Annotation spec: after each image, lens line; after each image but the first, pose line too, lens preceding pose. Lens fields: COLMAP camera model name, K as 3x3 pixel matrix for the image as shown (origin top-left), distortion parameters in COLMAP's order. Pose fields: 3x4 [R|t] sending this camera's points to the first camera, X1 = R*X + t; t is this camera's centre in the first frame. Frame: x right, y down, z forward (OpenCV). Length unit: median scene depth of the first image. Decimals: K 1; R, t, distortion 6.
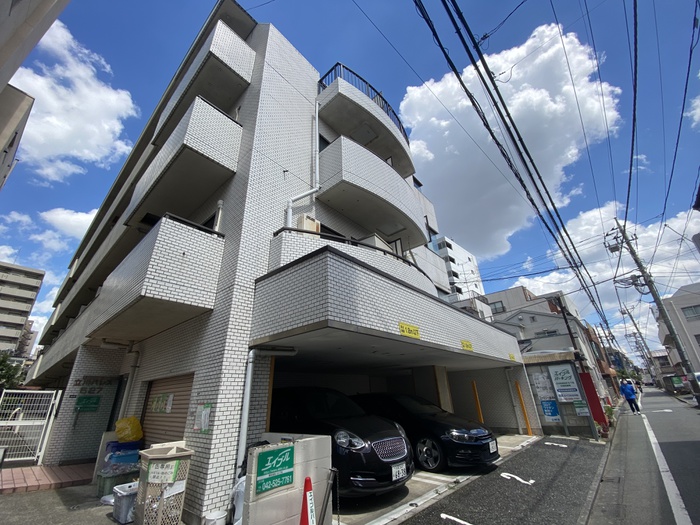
lens RADIAL K [[284.3, 0, 348.4], [0, 284.3, 263.8], [0, 0, 1]] dist [0.016035, -0.019096]
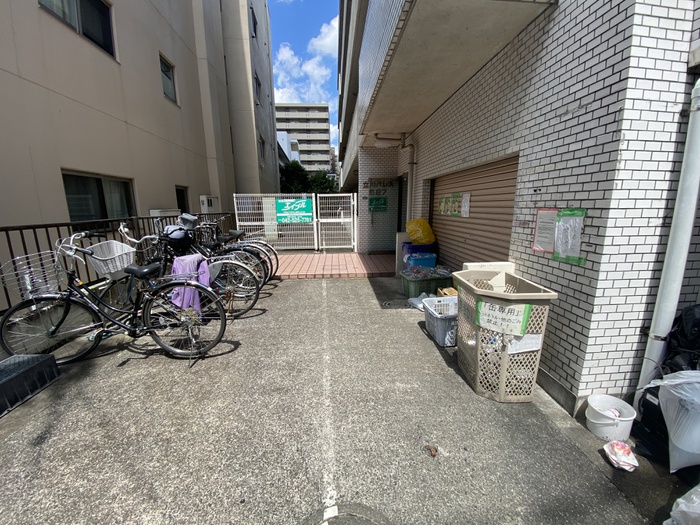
lens RADIAL K [[284.3, 0, 348.4], [0, 284.3, 263.8], [0, 0, 1]] dist [0.016035, -0.019096]
pose [[0.697348, 0.172693, -0.695617, -0.234421], [0.286557, 0.822417, 0.491442, 0.130292], [0.656955, -0.542041, 0.524024, 0.263947]]
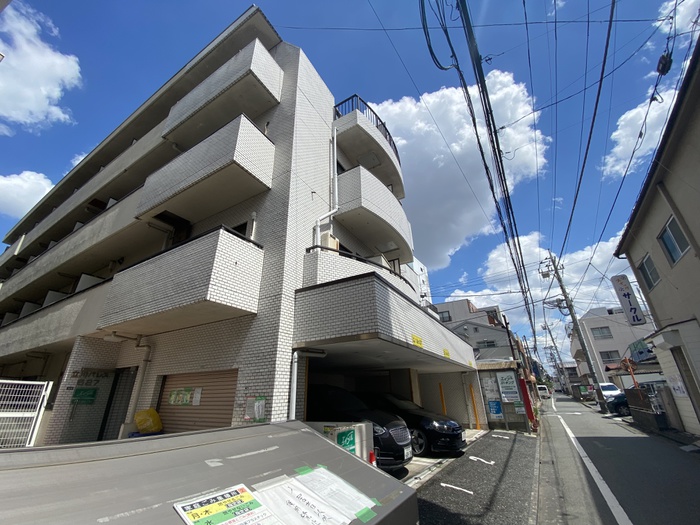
lens RADIAL K [[284.3, 0, 348.4], [0, 284.3, 263.8], [0, 0, 1]] dist [0.016035, -0.019096]
pose [[0.981954, 0.094190, 0.163999, -0.221415], [-0.094456, 0.995510, -0.006193, -0.045332], [-0.163846, -0.009409, 0.986441, -0.120435]]
